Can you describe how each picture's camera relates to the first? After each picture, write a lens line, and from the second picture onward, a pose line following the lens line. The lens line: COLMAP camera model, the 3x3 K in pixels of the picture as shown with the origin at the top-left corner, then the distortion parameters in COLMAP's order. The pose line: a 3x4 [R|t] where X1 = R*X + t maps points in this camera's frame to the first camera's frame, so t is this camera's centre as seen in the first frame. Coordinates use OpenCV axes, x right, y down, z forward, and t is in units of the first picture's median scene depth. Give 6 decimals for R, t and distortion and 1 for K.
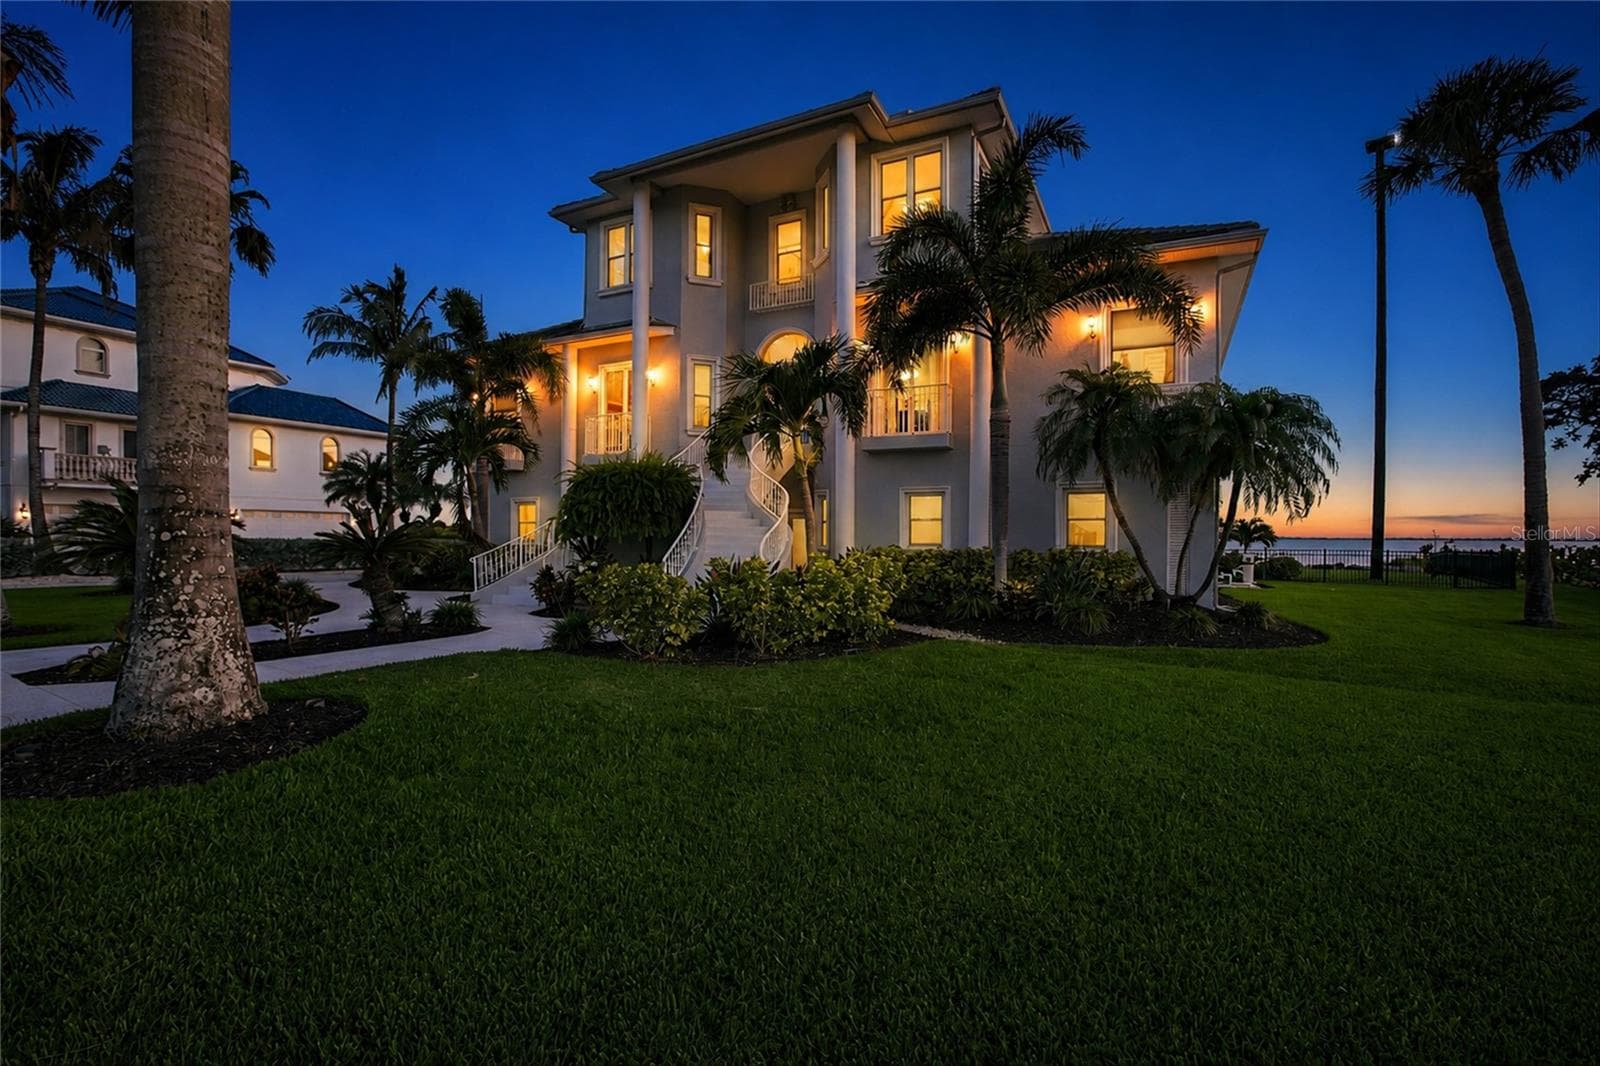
lens RADIAL K [[733.5, 0, 800.7], [0, 733.5, 534.9], [0, 0, 1]] dist [-0.020708, 0.004556]
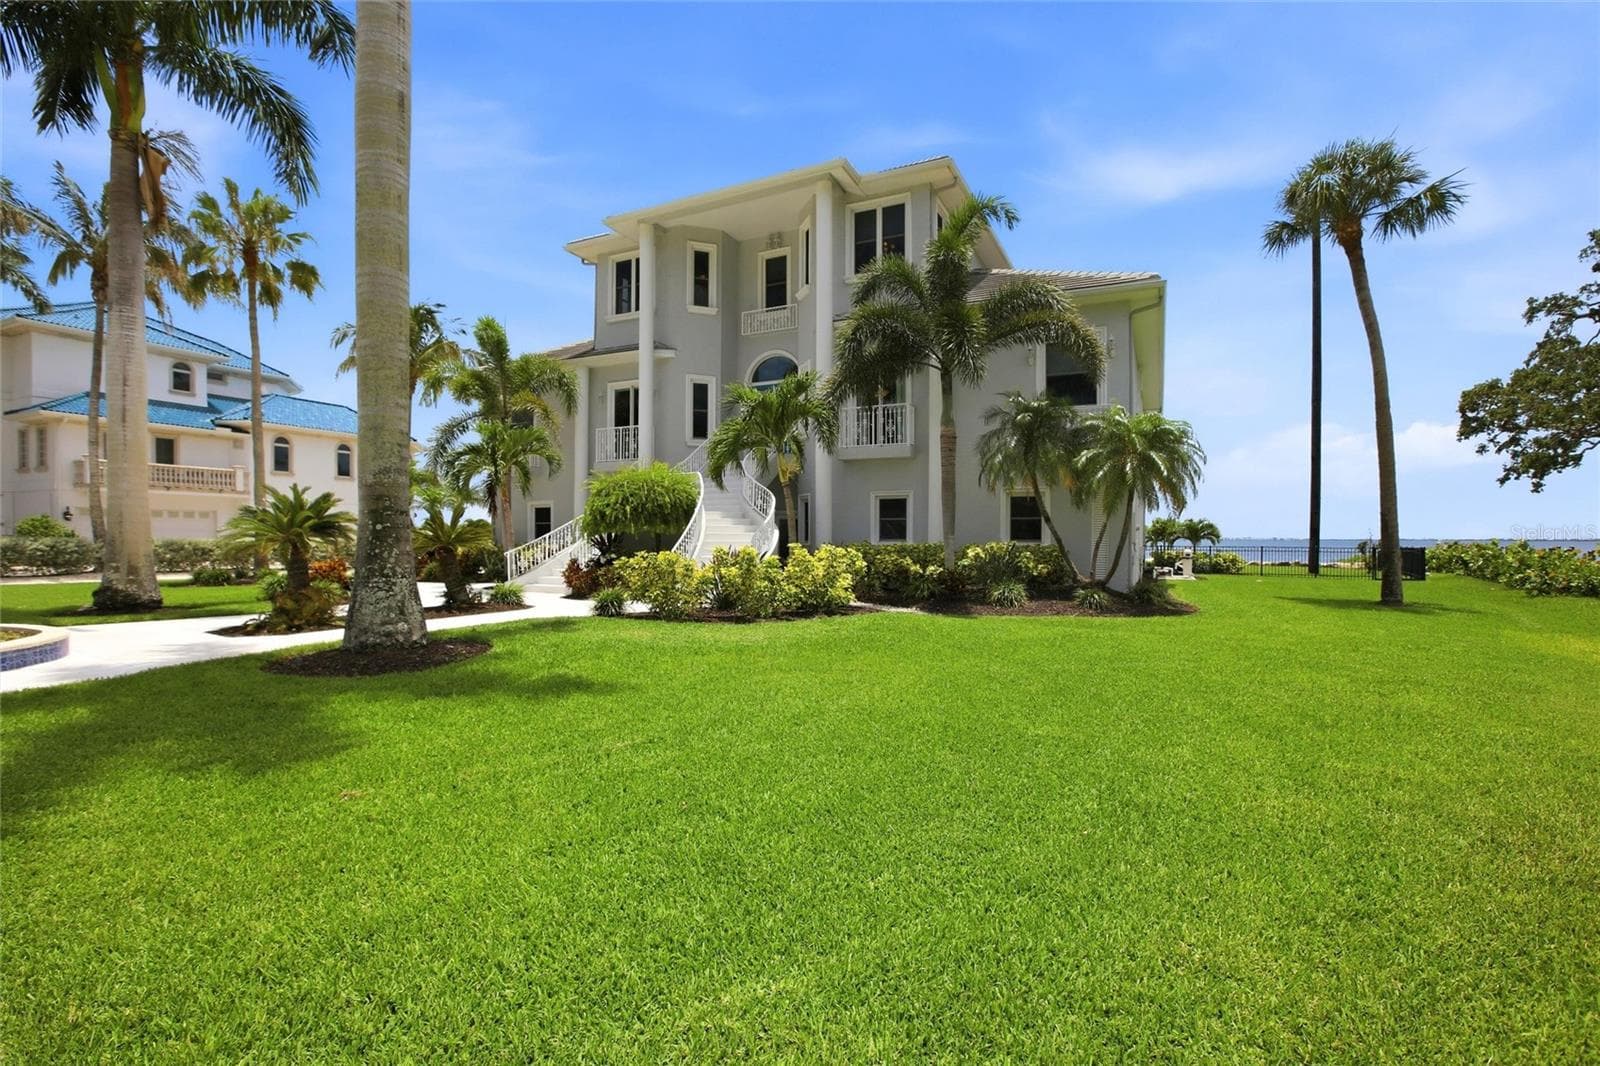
lens RADIAL K [[733.5, 0, 808.6], [0, 733.5, 528.6], [0, 0, 1]] dist [-0.020708, 0.004556]
pose [[0.999722, -0.002715, 0.023437, 0.010787], [0.002974, 0.999935, -0.011030, 0.009049], [-0.023405, 0.011097, 0.999664, -0.219252]]
